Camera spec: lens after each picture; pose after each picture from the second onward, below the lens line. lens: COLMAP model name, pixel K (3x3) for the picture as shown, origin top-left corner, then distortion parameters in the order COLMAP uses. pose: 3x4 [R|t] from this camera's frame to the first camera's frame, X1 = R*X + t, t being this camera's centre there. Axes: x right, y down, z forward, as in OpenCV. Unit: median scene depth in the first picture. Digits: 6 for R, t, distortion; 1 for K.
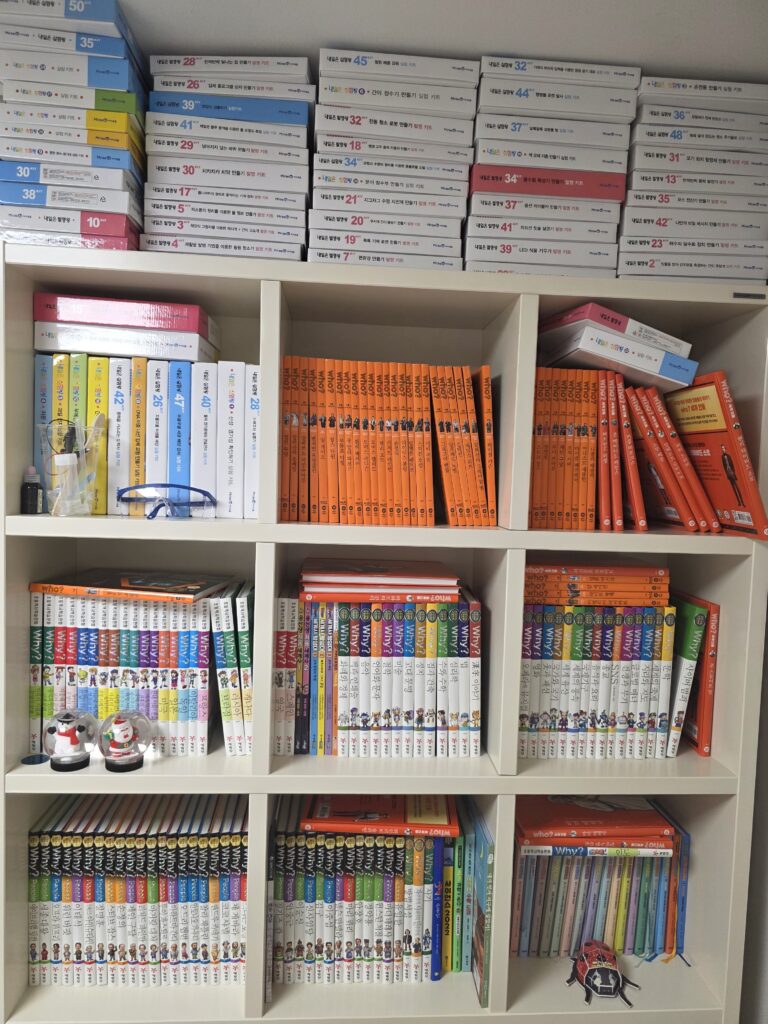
lens RADIAL K [[688.6, 0, 381.3], [0, 688.6, 511.8], [0, 0, 1]] dist [0.003221, 0.000019]
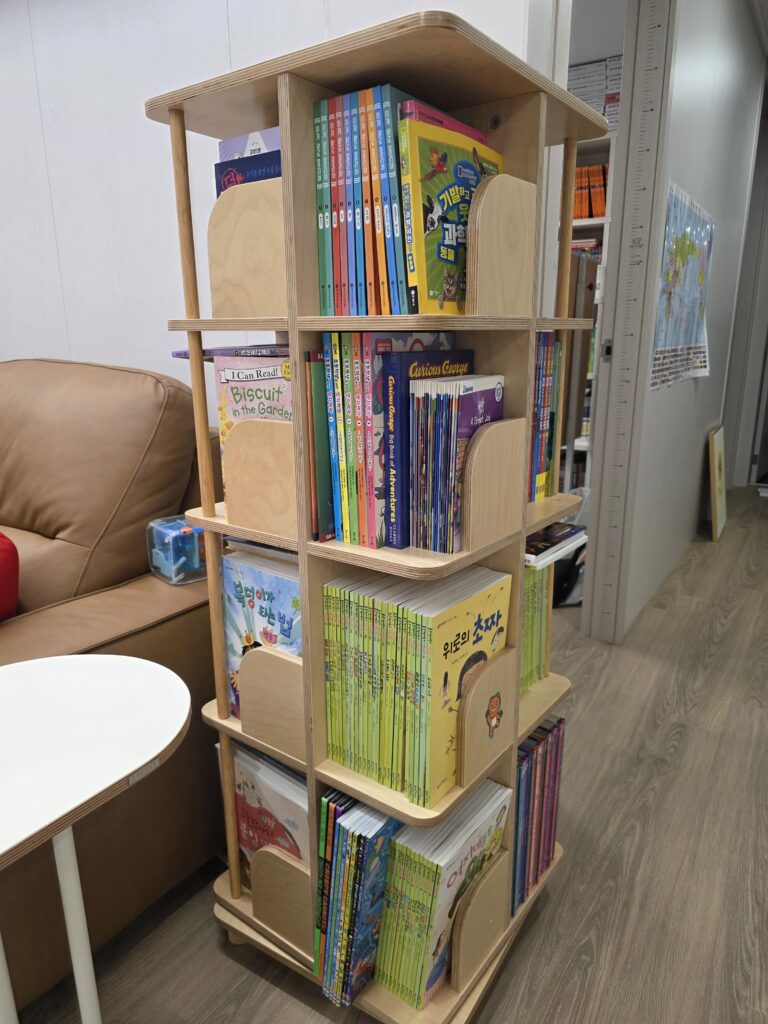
lens RADIAL K [[688.6, 0, 384.0], [0, 688.6, 514.5], [0, 0, 1]] dist [0.003221, 0.000019]
pose [[0.747245, 0.144897, -0.648560, 1.663980], [-0.023758, 0.981141, 0.191828, 0.778249], [0.664124, -0.127934, 0.736595, -2.191411]]
